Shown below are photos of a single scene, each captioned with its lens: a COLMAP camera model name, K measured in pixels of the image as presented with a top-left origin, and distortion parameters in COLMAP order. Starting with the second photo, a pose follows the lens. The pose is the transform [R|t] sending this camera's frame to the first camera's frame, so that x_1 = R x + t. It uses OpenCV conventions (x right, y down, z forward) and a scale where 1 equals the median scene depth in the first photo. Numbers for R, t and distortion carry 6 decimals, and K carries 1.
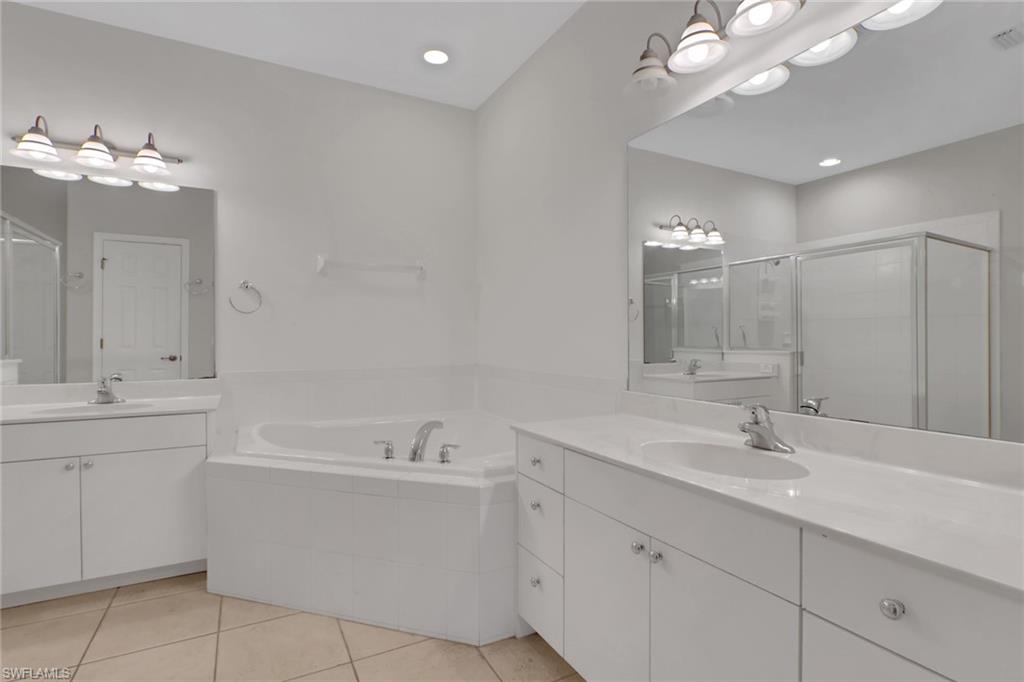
lens RADIAL K [[494.1, 0, 515.2], [0, 494.1, 339.5], [0, 0, 1]] dist [-0.005334, -0.000728]
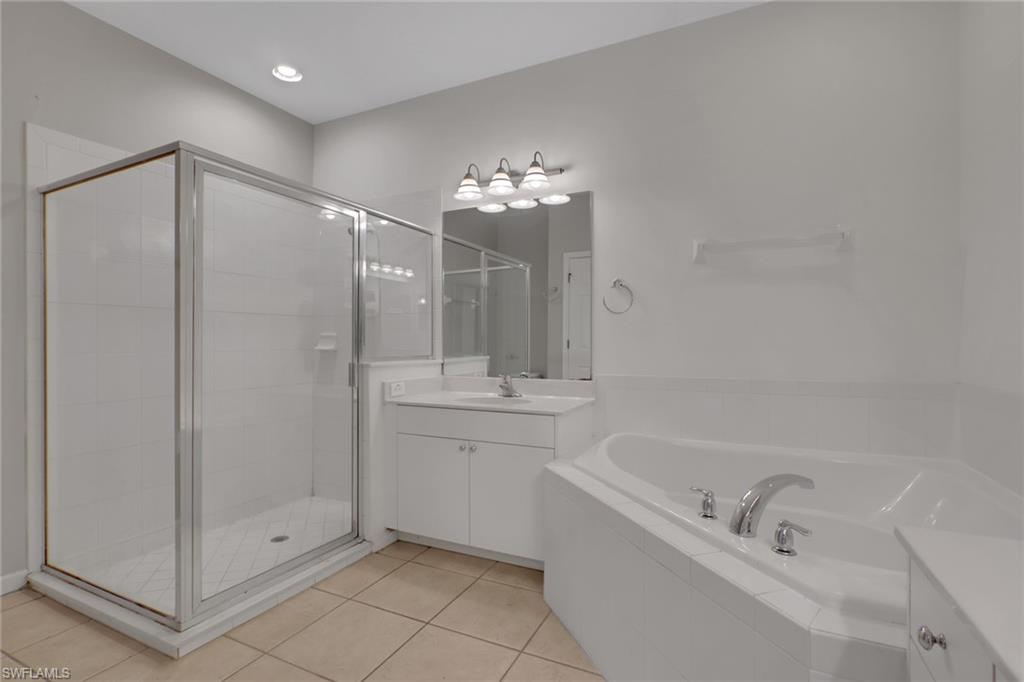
lens RADIAL K [[494.1, 0, 511.4], [0, 494.1, 342.4], [0, 0, 1]] dist [-0.005334, -0.000728]
pose [[0.590633, 0.001997, -0.806938, 0.111405], [0.002243, 0.999989, 0.004116, -0.002802], [0.806937, -0.004241, 0.590622, 0.318458]]
